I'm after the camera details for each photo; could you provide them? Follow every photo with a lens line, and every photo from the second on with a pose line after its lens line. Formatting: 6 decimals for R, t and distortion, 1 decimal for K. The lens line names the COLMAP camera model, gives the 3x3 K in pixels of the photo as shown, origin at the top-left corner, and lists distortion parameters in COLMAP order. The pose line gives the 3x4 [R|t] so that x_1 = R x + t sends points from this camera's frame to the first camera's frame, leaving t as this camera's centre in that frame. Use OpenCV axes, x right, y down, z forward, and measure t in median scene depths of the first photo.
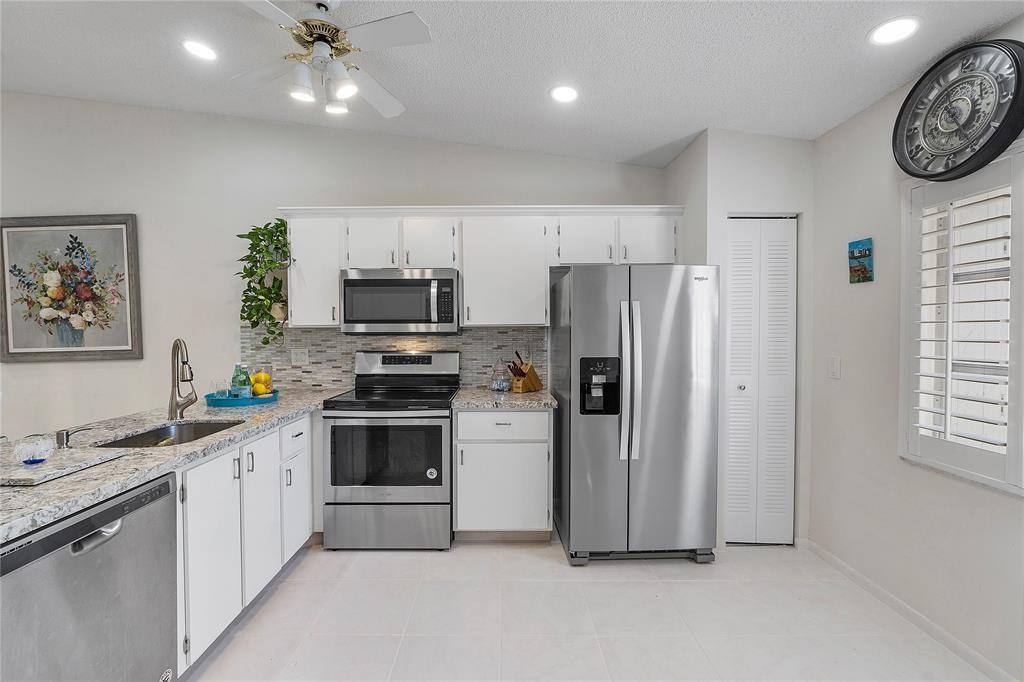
lens RADIAL K [[430.8, 0, 499.7], [0, 430.8, 340.8], [0, 0, 1]] dist [-0.007177, -0.000876]
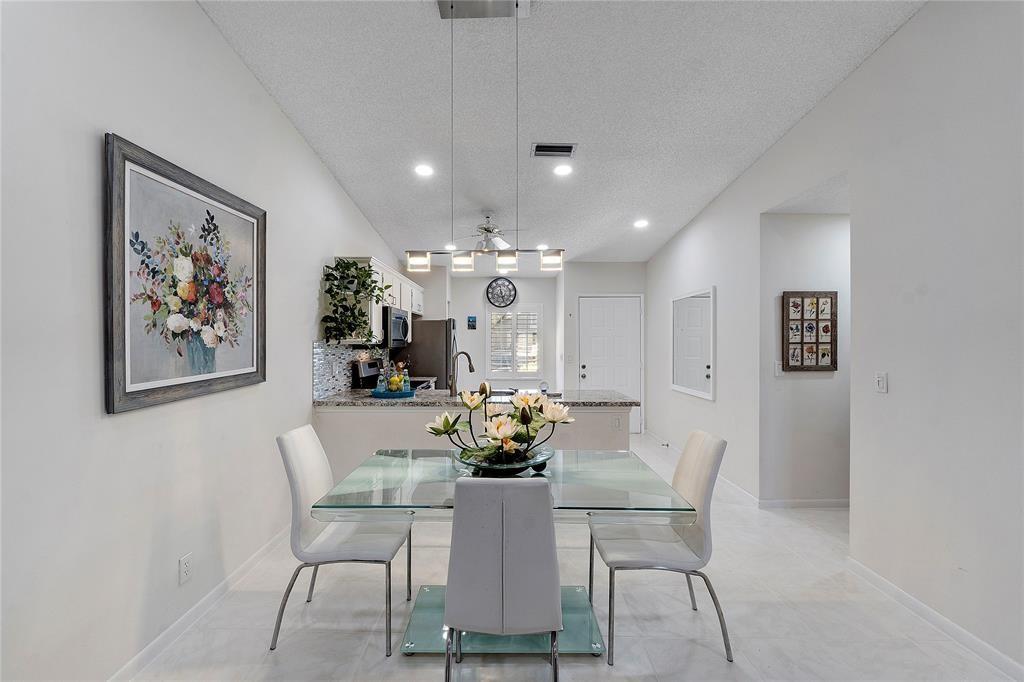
lens RADIAL K [[430.8, 0, 505.2], [0, 430.8, 341.0], [0, 0, 1]] dist [-0.007177, -0.000876]
pose [[0.000643, 0.002197, 0.999997, -1.695392], [0.021851, 0.999759, -0.002211, -0.025424], [-0.999761, 0.021853, 0.000595, 0.522836]]
